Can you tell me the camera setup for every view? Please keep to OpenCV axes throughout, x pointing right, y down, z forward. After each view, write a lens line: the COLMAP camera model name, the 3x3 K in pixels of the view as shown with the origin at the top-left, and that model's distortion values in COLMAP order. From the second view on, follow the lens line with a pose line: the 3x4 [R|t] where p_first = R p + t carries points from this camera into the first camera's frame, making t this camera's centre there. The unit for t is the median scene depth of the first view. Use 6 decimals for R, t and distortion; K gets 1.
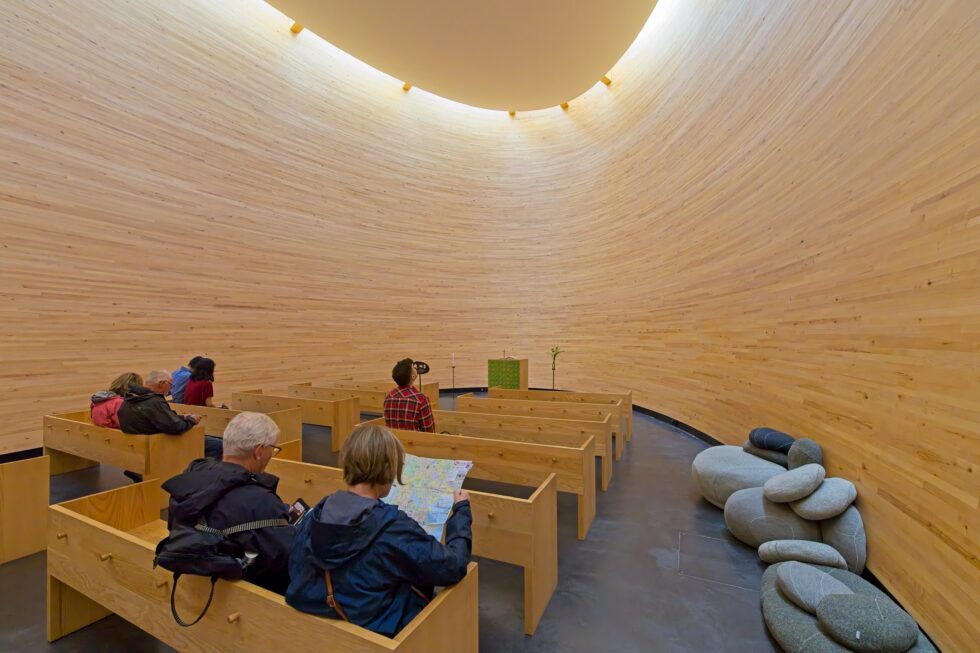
lens RADIAL K [[436.0, 0, 490.0], [0, 436.0, 326.5], [0, 0, 1]] dist [-0.000170, 0.000679]
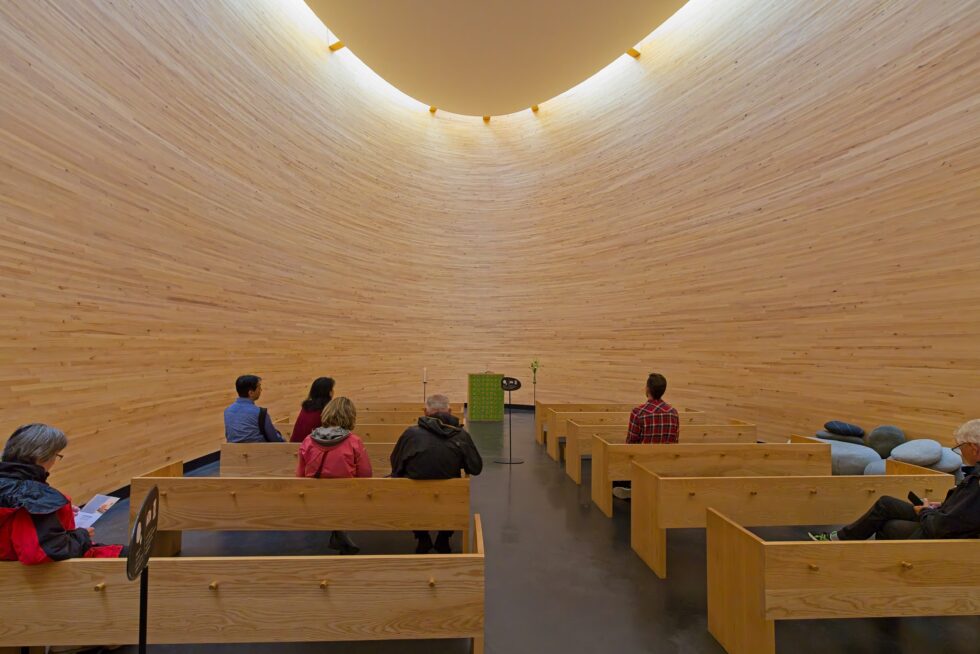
lens RADIAL K [[465.7, 0, 487.7], [0, 465.7, 336.0], [0, 0, 1]] dist [0.000049, -0.001056]
pose [[0.864112, 0.032097, 0.502275, -0.430041], [-0.030437, 0.999470, -0.011506, 0.002727], [-0.502379, -0.005345, 0.864631, 0.098542]]
